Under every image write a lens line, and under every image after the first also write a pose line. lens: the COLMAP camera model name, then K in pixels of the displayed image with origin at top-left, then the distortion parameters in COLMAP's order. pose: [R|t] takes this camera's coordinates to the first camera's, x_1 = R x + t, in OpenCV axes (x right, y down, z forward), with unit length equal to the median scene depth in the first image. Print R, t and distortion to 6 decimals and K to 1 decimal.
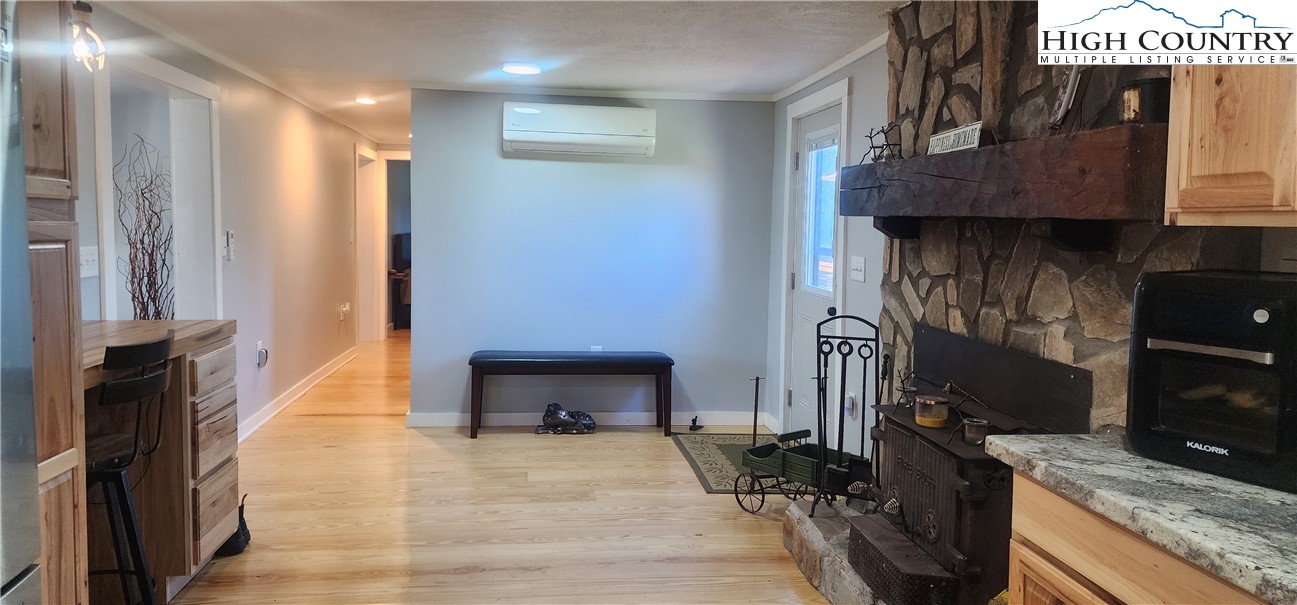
lens RADIAL K [[888.1, 0, 646.8], [0, 888.1, 298.4], [0, 0, 1]] dist [0.069158, -0.001280]
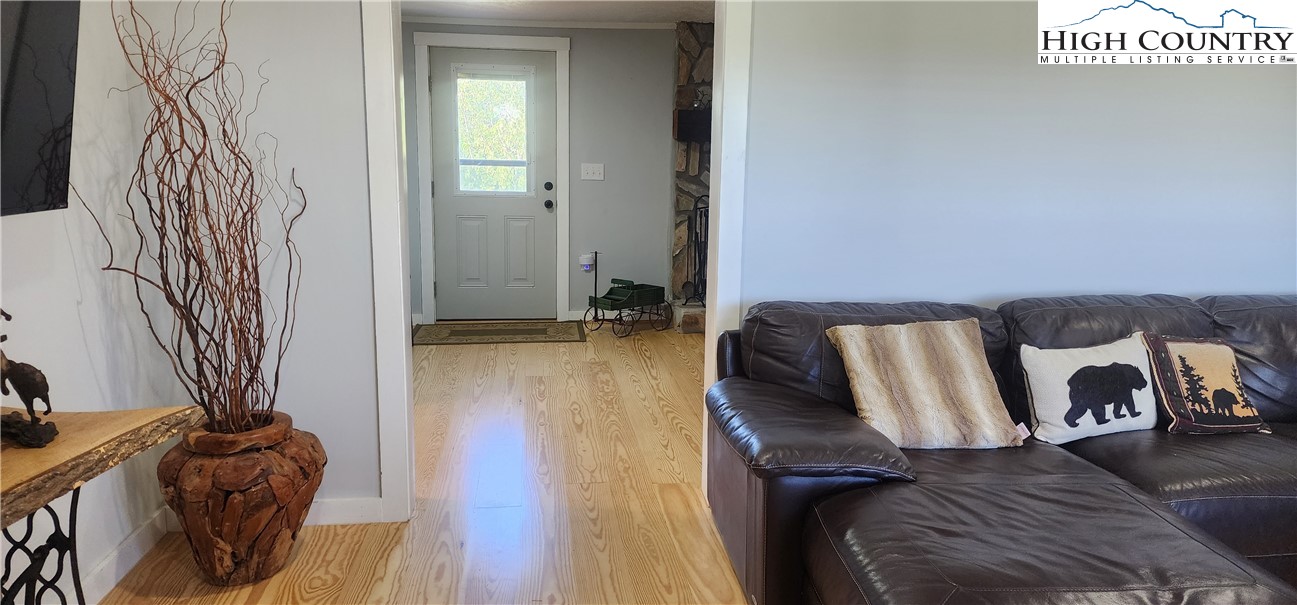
lens RADIAL K [[888.1, 0, 647.4], [0, 888.1, 303.1], [0, 0, 1]] dist [0.069158, -0.001280]
pose [[-0.023070, -0.197886, 0.979954, -1.329393], [0.057892, 0.978305, 0.198916, -0.111447], [-0.998056, 0.061320, -0.011114, 0.961362]]
